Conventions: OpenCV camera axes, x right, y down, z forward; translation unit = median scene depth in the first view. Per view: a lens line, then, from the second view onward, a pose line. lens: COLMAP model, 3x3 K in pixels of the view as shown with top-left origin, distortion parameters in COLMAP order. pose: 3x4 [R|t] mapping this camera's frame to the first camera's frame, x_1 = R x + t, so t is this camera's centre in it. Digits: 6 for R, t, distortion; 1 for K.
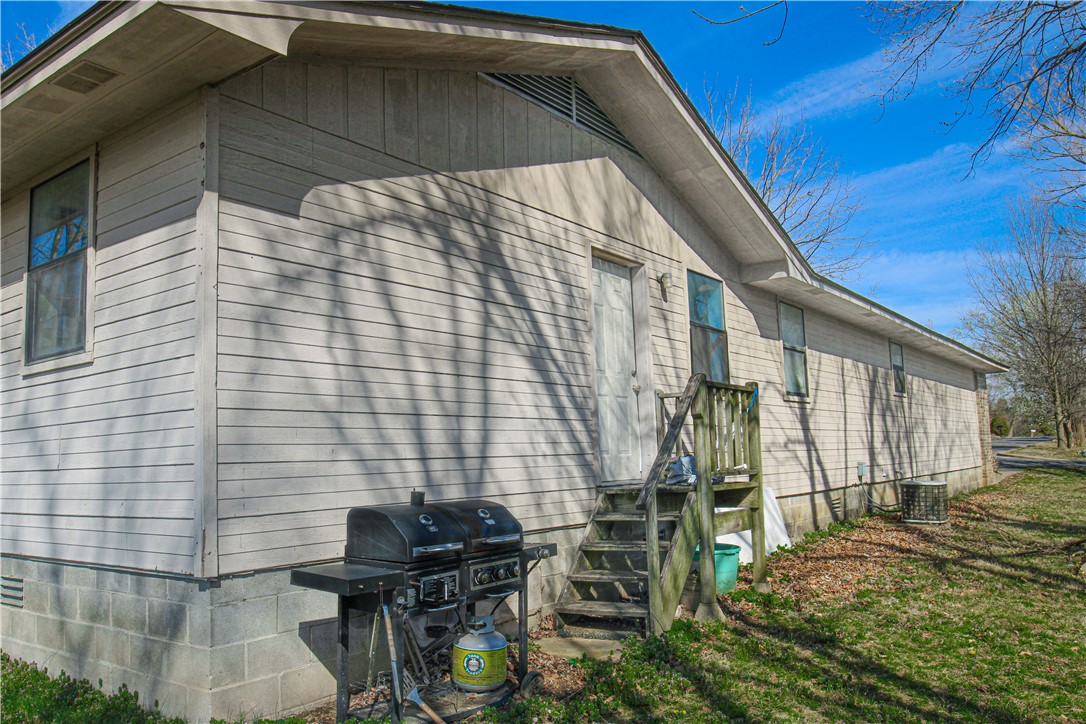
lens RADIAL K [[814.6, 0, 542.2], [0, 814.6, 377.9], [0, 0, 1]] dist [-0.031775, 0.003512]
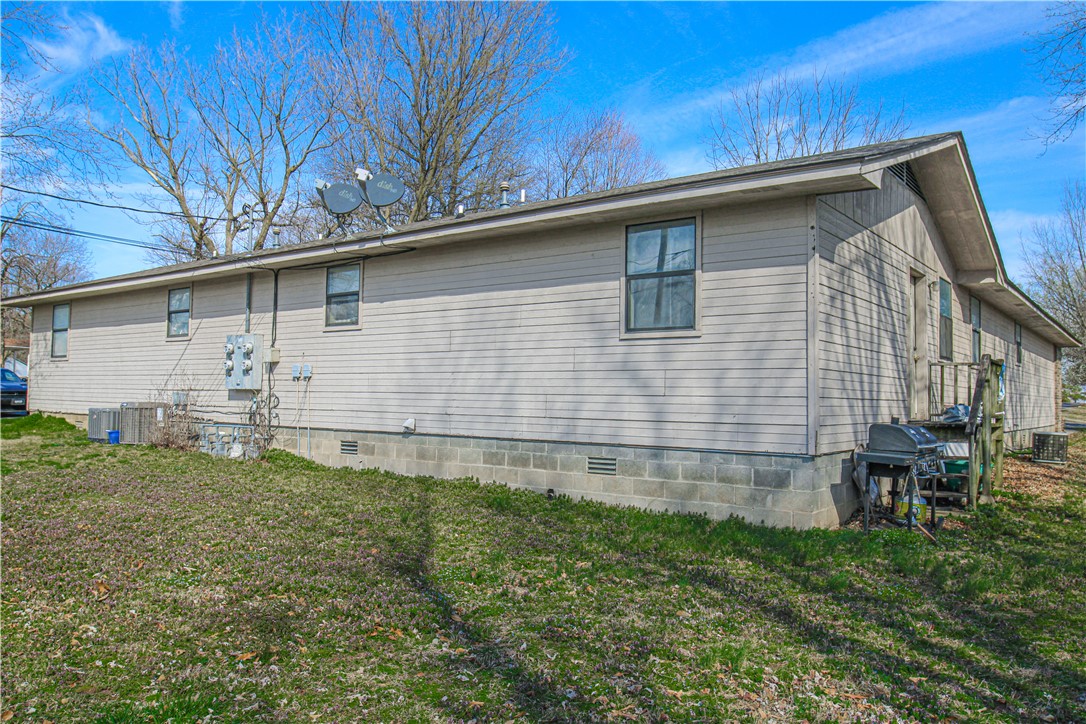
lens RADIAL K [[814.6, 0, 542.2], [0, 814.6, 377.9], [0, 0, 1]] dist [-0.031775, 0.003512]
pose [[0.998736, 0.050263, -0.000803, -0.714944], [-0.050067, 0.996015, 0.073807, -0.034241], [0.004509, -0.073673, 0.997272, -0.625582]]
